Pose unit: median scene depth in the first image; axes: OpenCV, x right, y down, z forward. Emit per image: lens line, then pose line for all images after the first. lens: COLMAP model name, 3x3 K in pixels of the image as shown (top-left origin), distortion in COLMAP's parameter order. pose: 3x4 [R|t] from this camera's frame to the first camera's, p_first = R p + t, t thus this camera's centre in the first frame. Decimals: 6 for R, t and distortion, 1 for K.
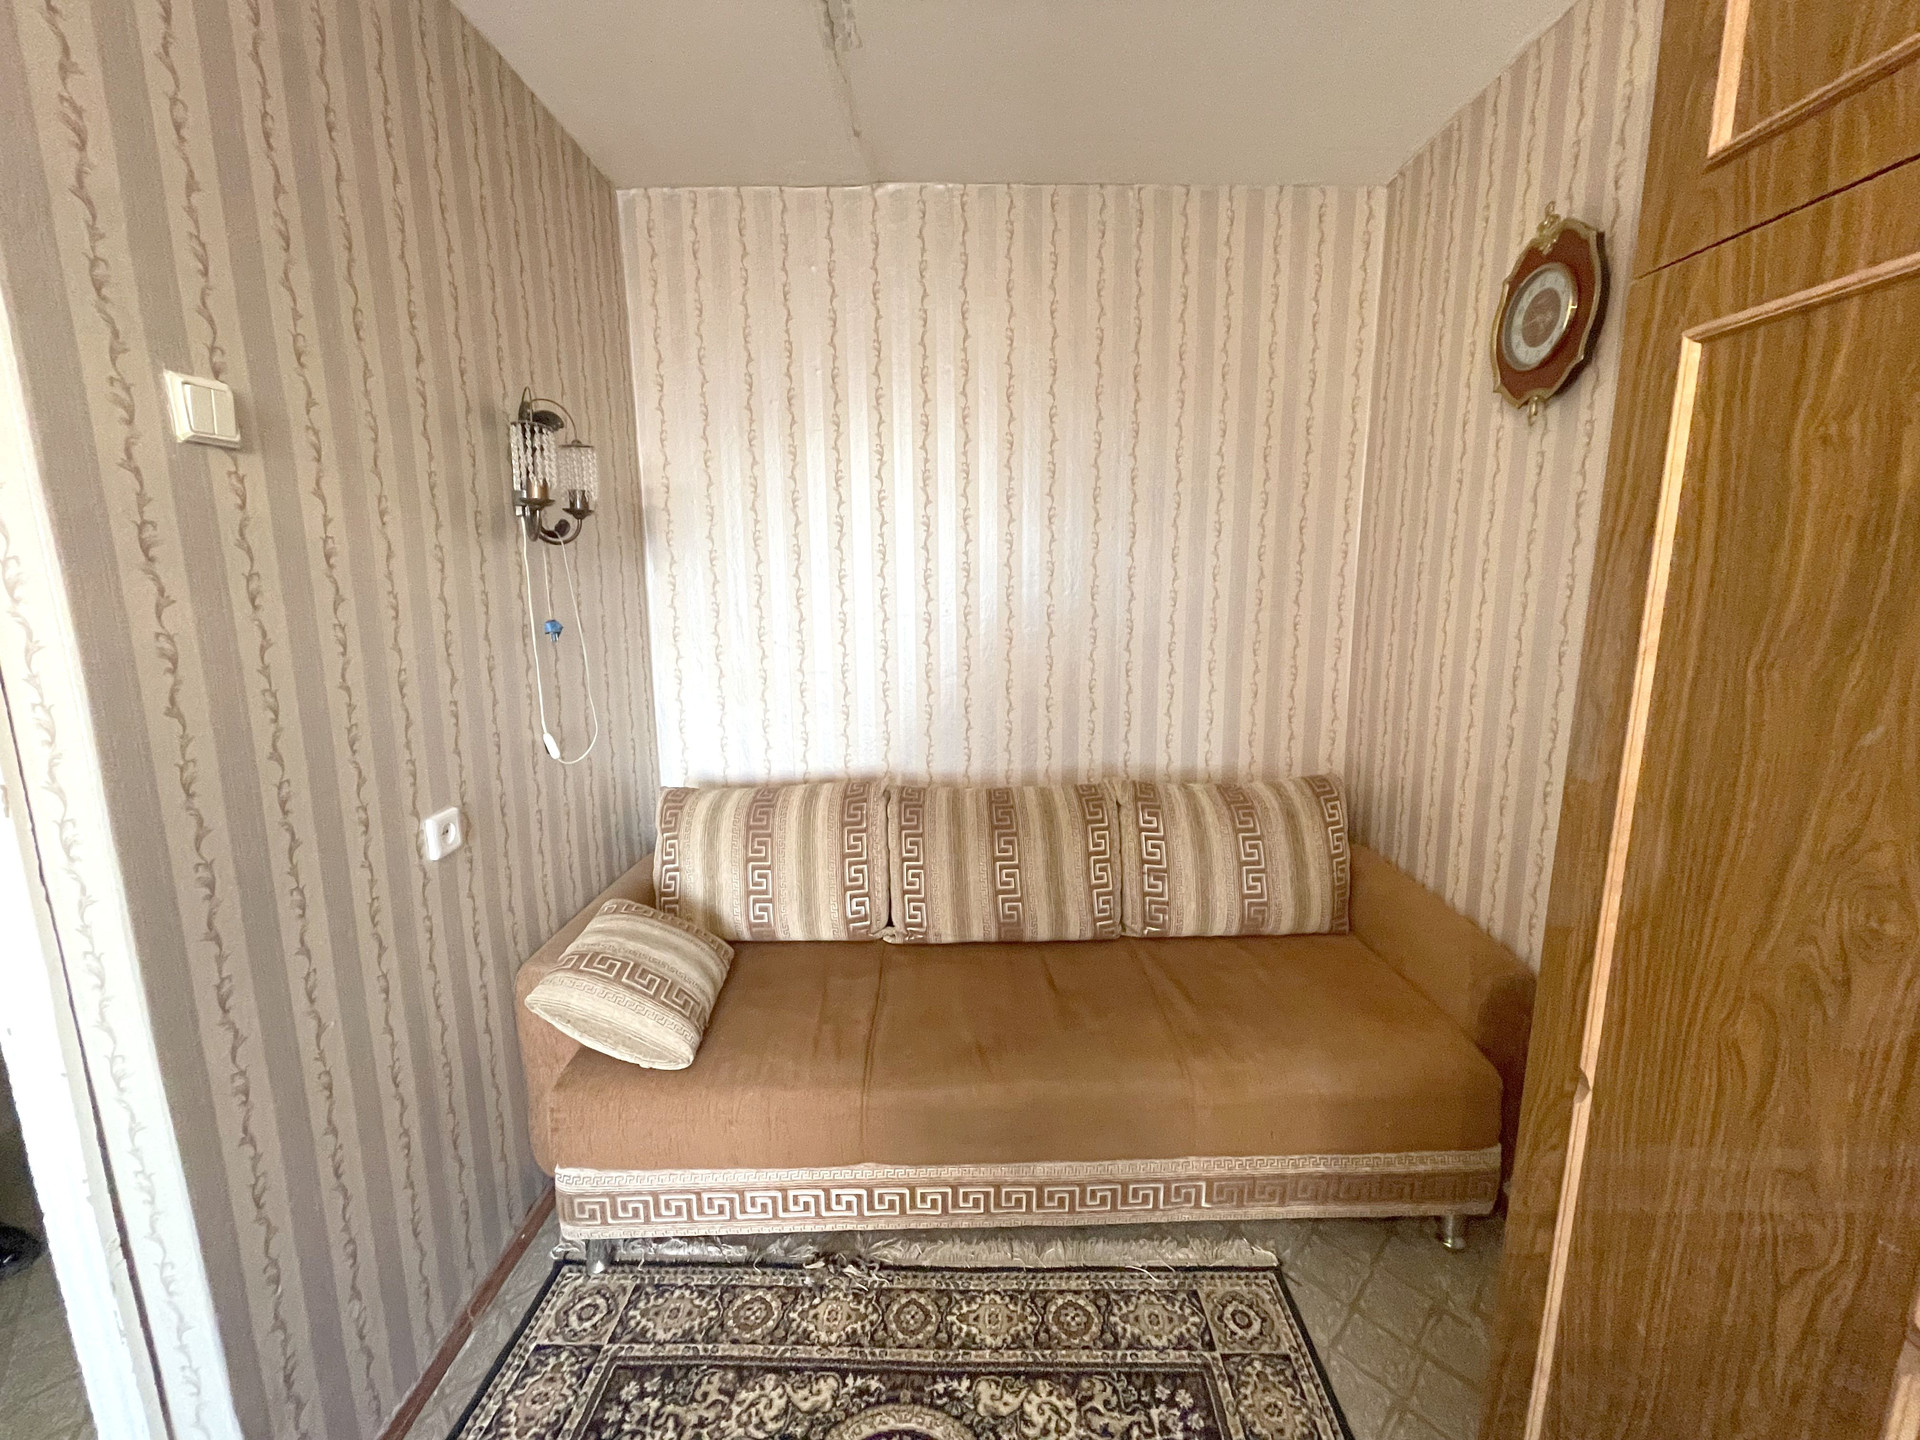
lens RADIAL K [[774.7, 0, 962.5], [0, 774.7, 706.5], [0, 0, 1]] dist [-0.006438, 0.000729]
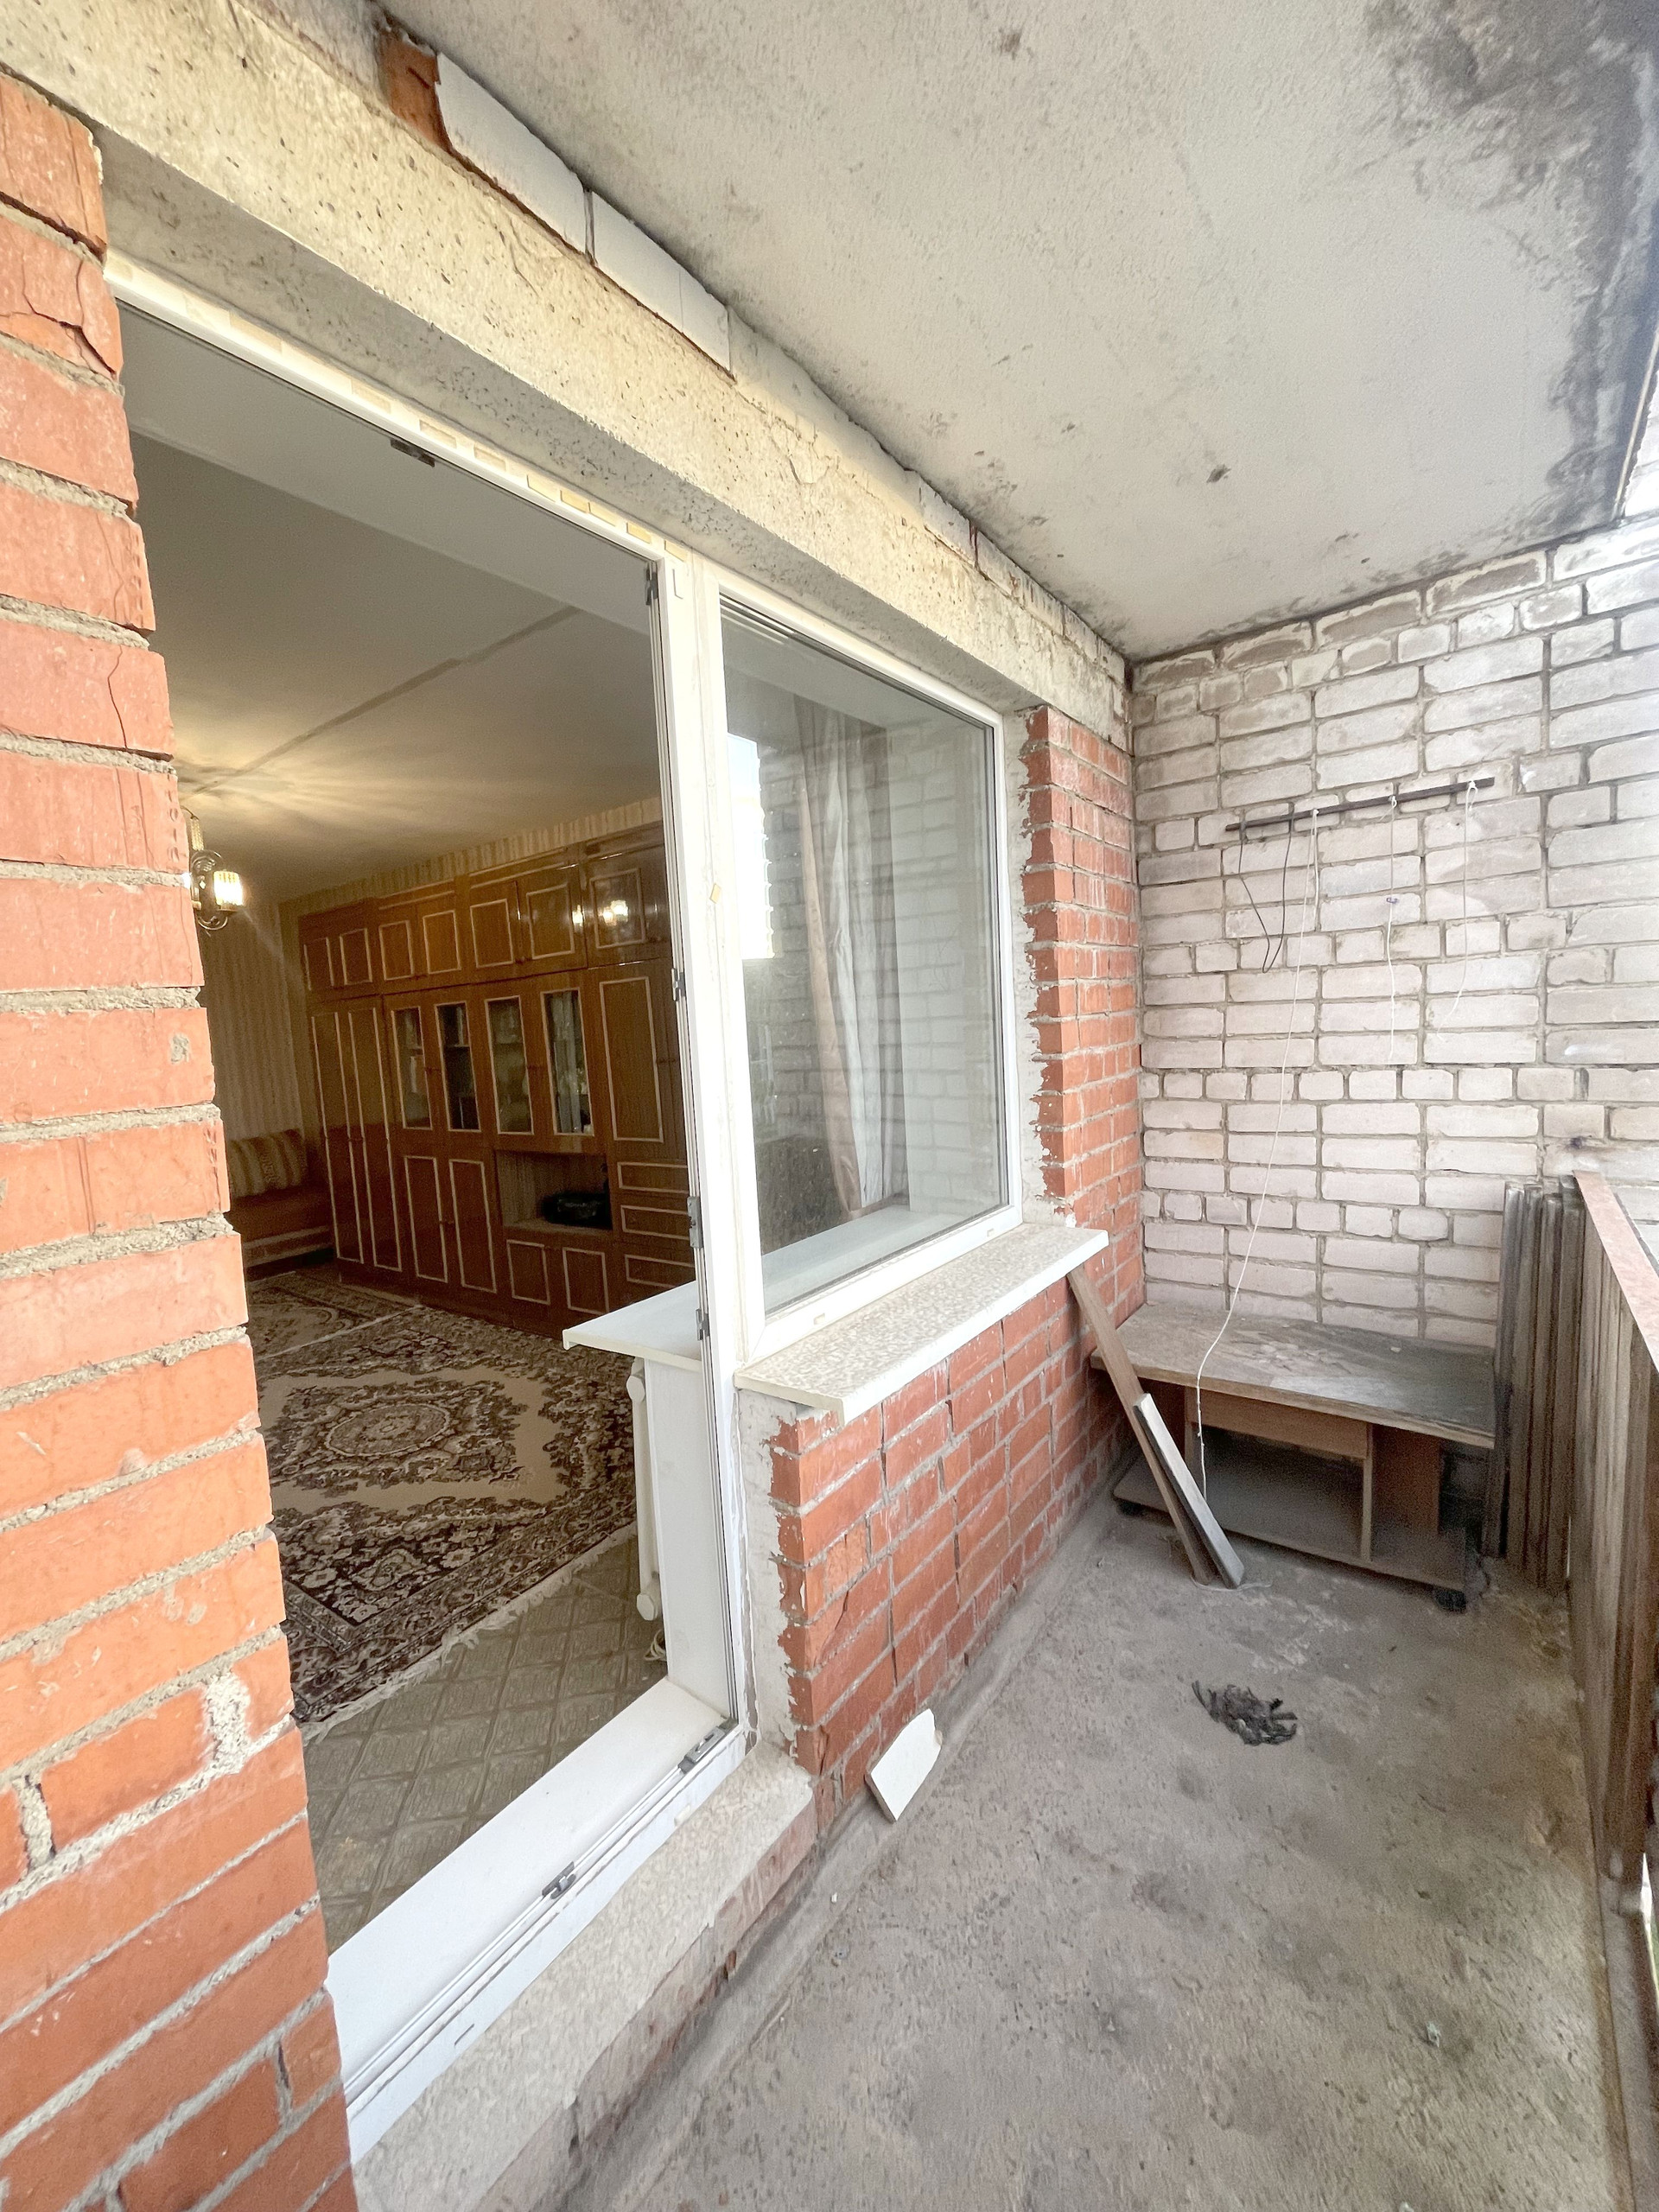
lens RADIAL K [[892.5, 0, 826.3], [0, 892.5, 1102.8], [0, 0, 1]] dist [-0.006438, 0.000729]
pose [[0.598557, -0.099443, 0.794884, -0.864069], [0.183043, 0.982993, -0.014858, 0.384296], [-0.779887, 0.154391, 0.606580, -2.327770]]
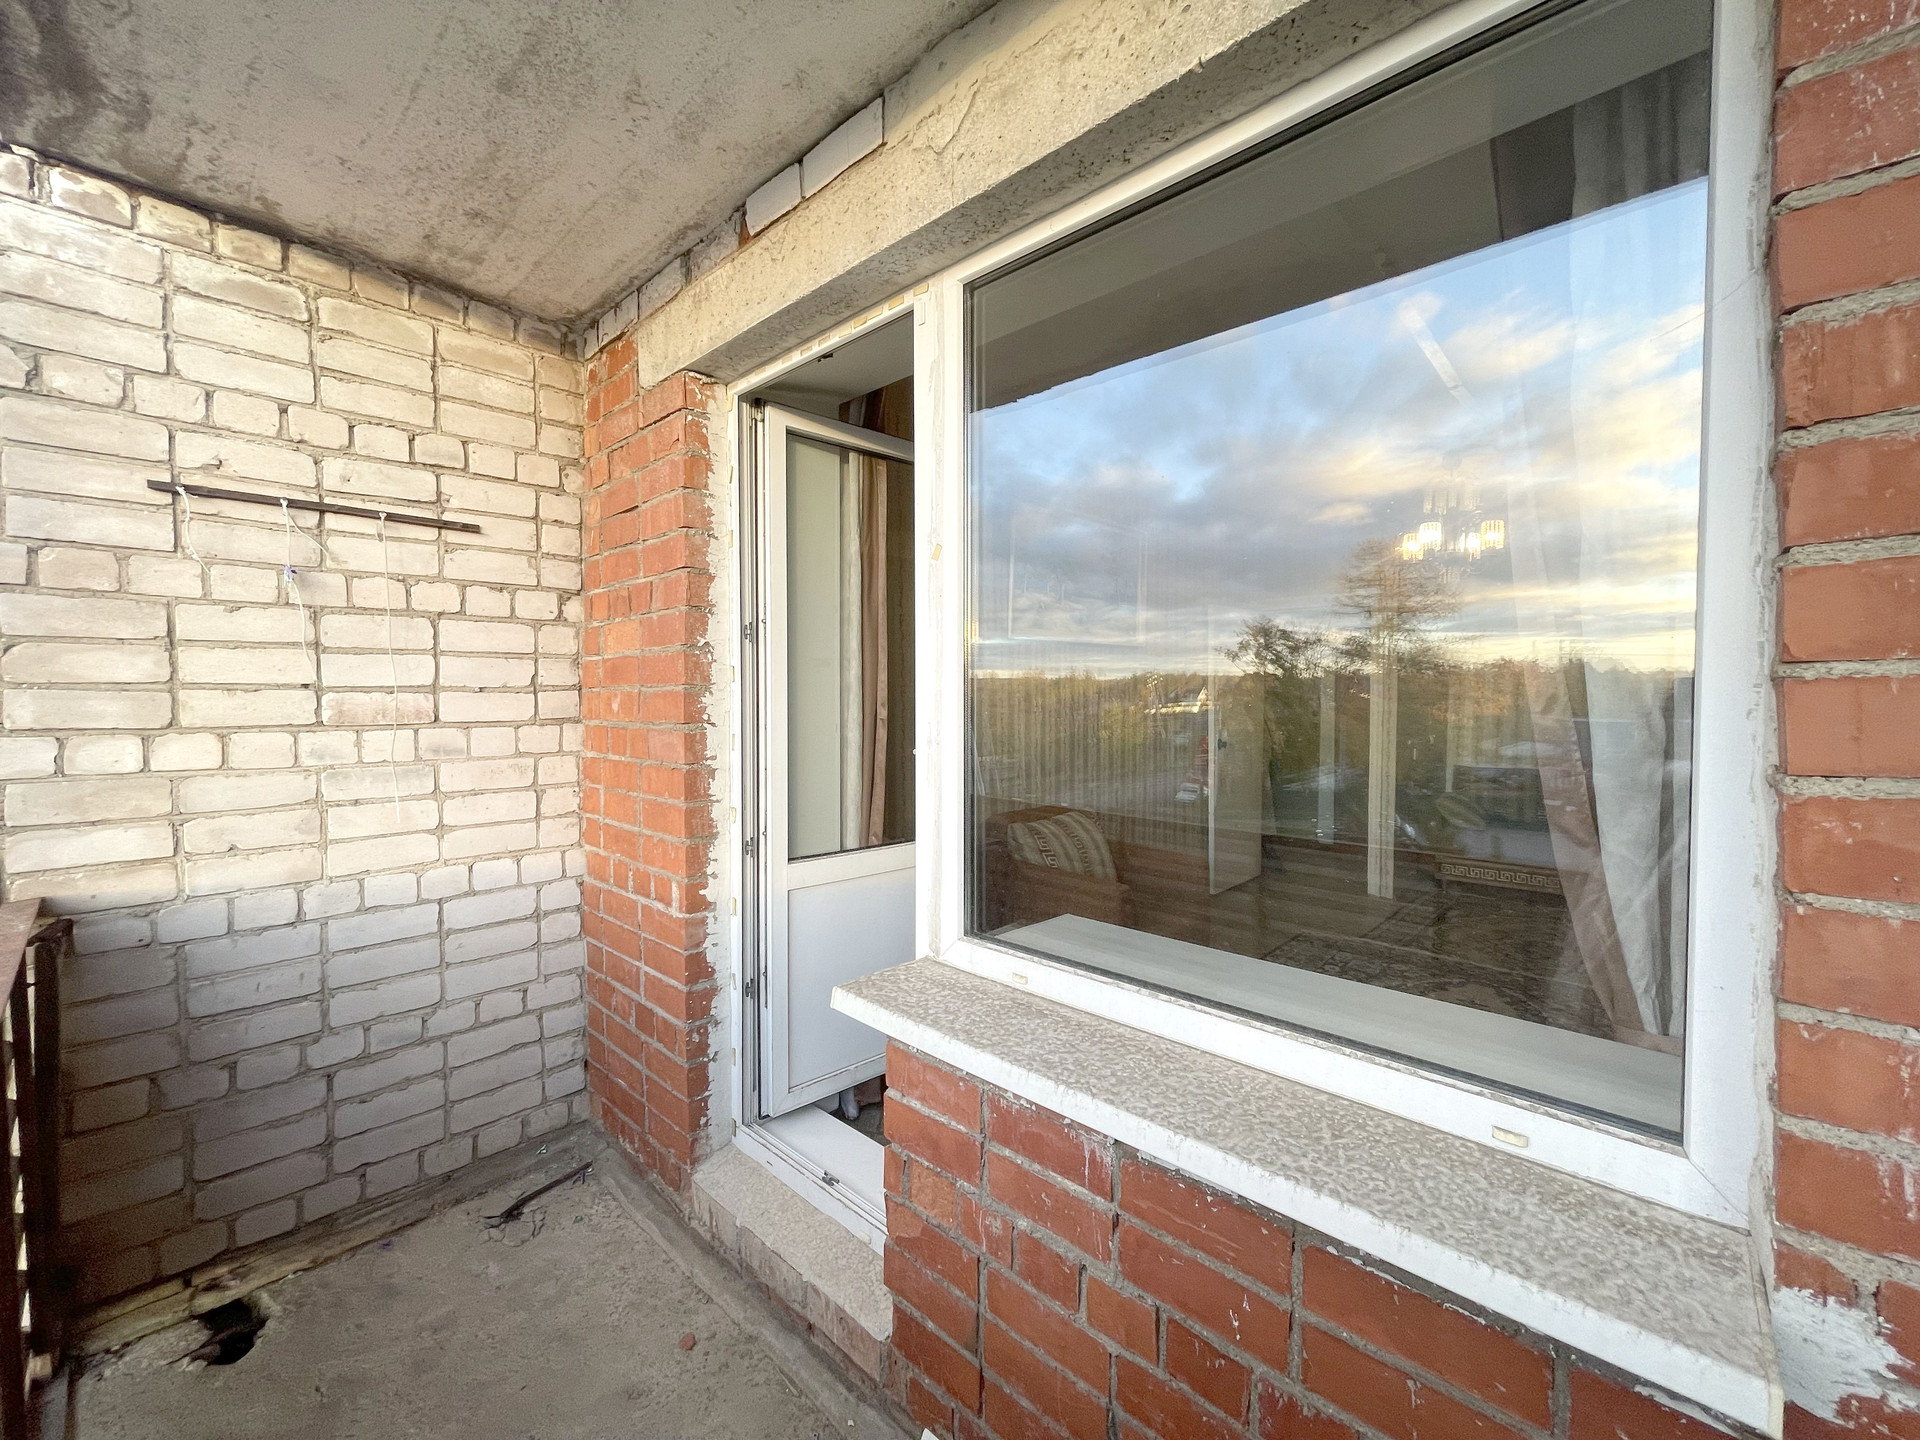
lens RADIAL K [[774.7, 0, 961.0], [0, 774.7, 714.5], [0, 0, 1]] dist [-0.006438, 0.000729]
pose [[0.730310, 0.034923, -0.682223, 0.201344], [-0.126832, 0.988260, -0.085183, 0.404971], [0.671239, 0.148737, 0.726165, -2.348004]]
